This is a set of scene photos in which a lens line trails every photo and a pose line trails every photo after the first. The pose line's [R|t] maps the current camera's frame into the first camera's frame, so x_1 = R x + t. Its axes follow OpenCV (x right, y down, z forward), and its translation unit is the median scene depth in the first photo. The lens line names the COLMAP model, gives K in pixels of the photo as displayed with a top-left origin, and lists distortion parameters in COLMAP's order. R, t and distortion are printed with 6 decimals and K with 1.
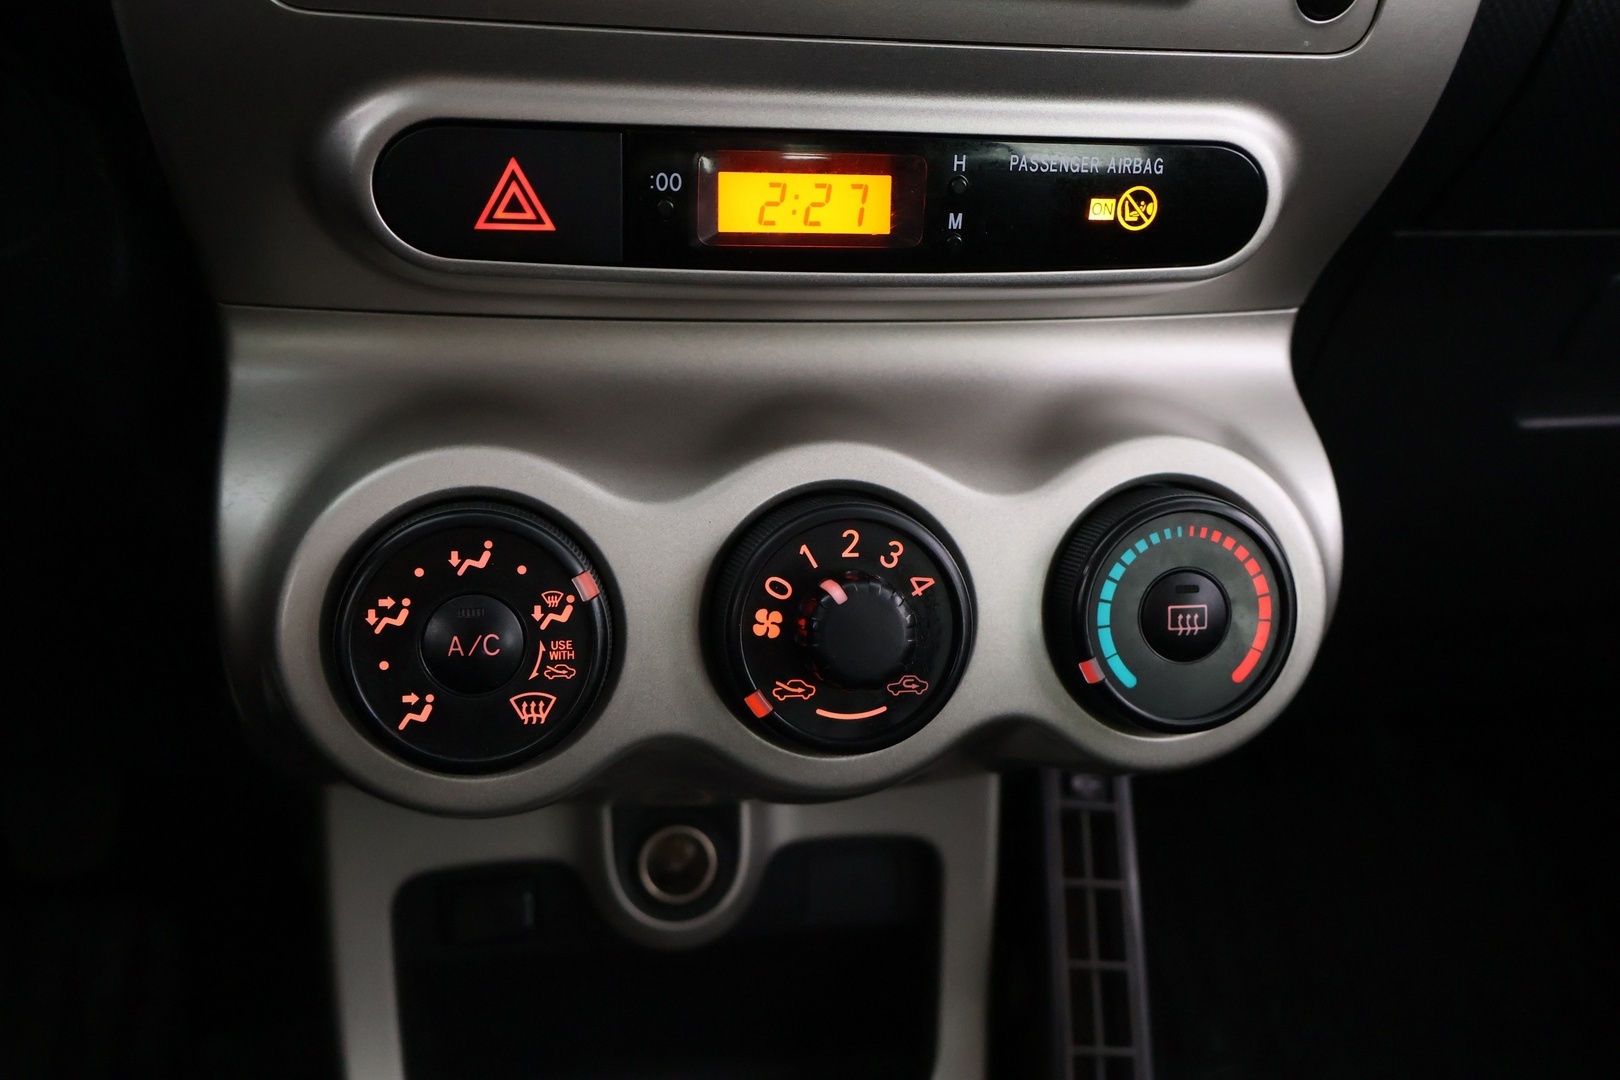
lens RADIAL K [[1371.8, 0, 810.0], [0, 1371.8, 540.0], [0, 0, 1]] dist [-0.003622, -0.000750]
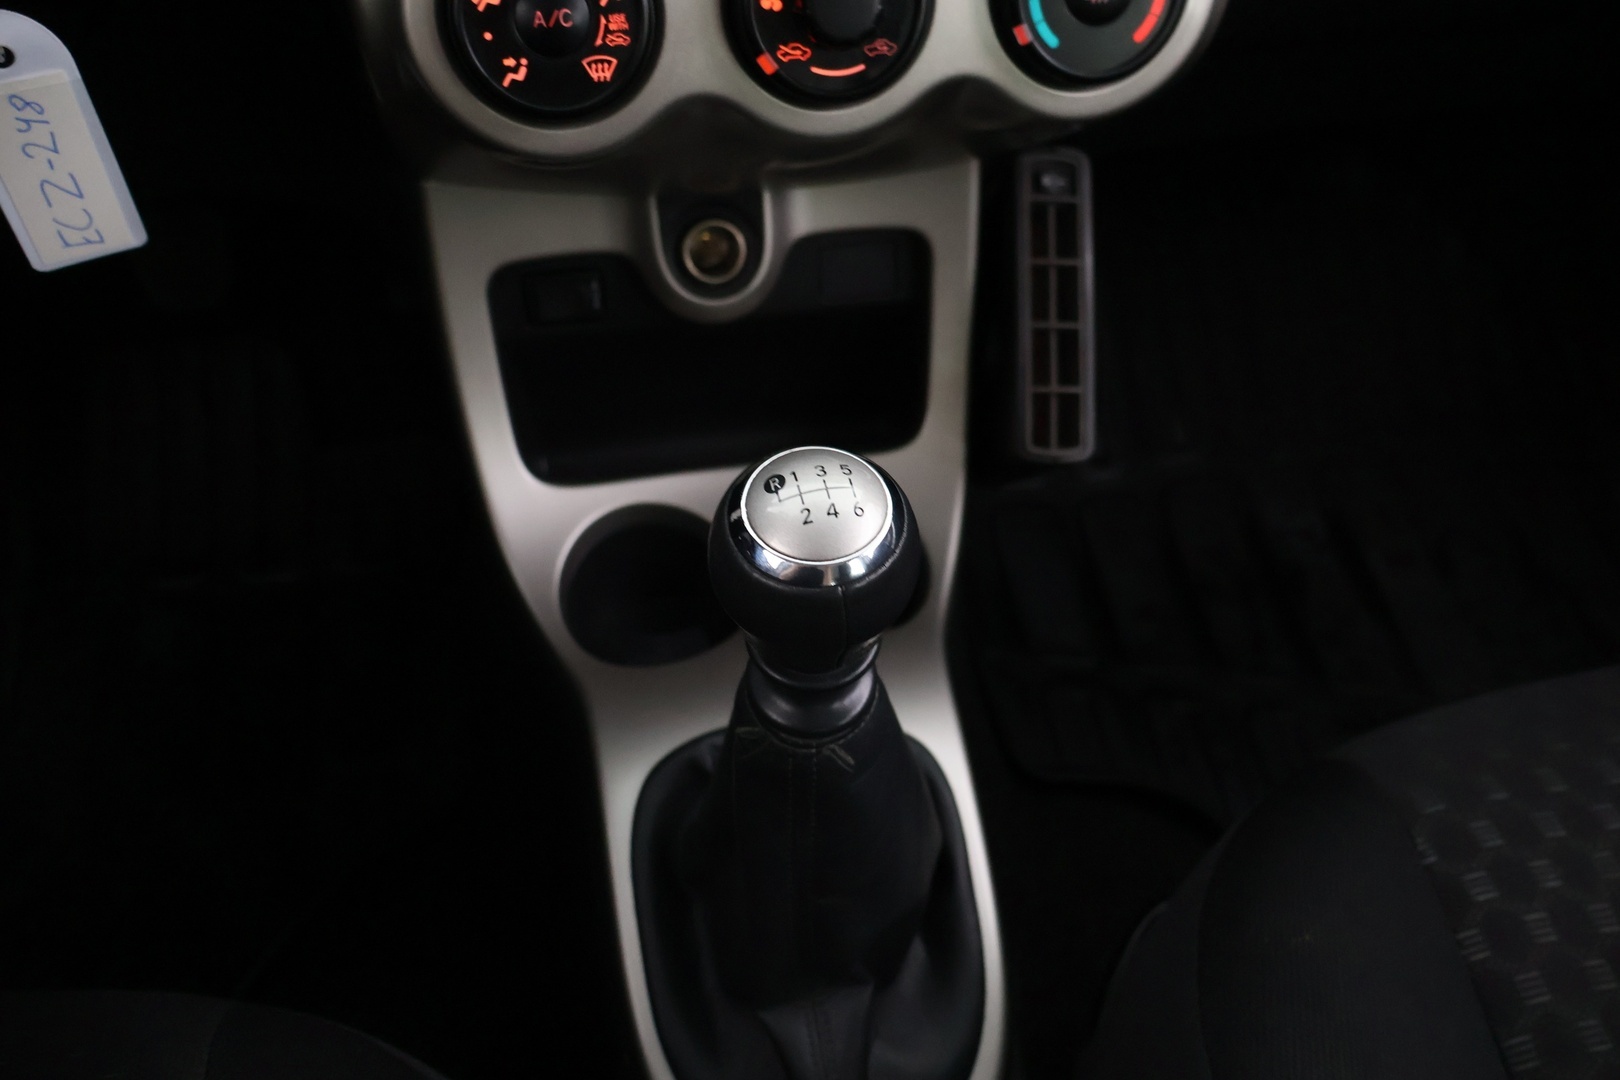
lens RADIAL K [[1410.7, 0, 810.0], [0, 1410.7, 540.0], [0, 0, 1]] dist [0.005525, 0.005882]
pose [[0.999328, -0.020456, -0.030411, 0.034682], [0.029342, 0.943732, 0.329408, 0.102443], [0.021961, -0.330079, 0.943698, -0.430396]]
